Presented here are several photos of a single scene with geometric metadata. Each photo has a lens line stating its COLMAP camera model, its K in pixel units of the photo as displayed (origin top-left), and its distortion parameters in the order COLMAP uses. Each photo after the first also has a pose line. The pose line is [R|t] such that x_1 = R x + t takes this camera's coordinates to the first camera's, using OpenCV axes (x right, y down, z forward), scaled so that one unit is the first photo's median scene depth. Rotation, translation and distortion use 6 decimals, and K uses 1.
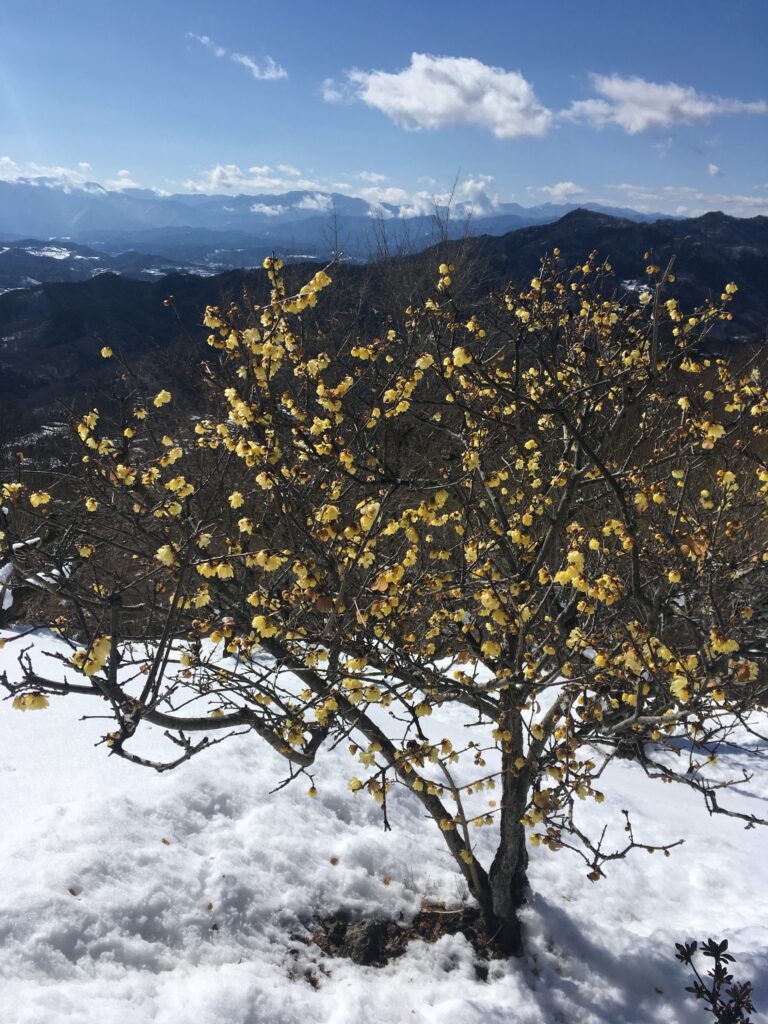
lens RADIAL K [[867.4, 0, 380.3], [0, 867.4, 513.3], [0, 0, 1]] dist [0.085580, -0.122101]
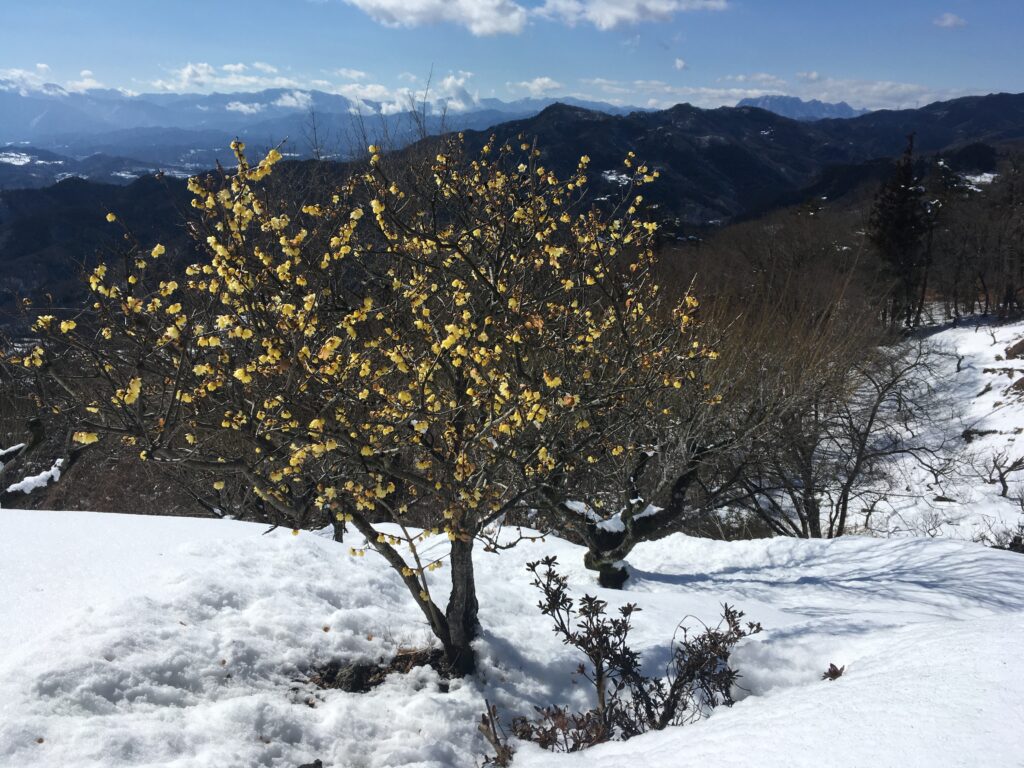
lens RADIAL K [[867.4, 0, 513.7], [0, 867.4, 394.6], [0, 0, 1]] dist [0.085580, -0.122101]
pose [[0.986670, -0.067519, 0.148067, 0.054077], [0.069678, 0.997525, -0.009441, 0.106701], [-0.147063, 0.019632, 0.988932, -0.302968]]
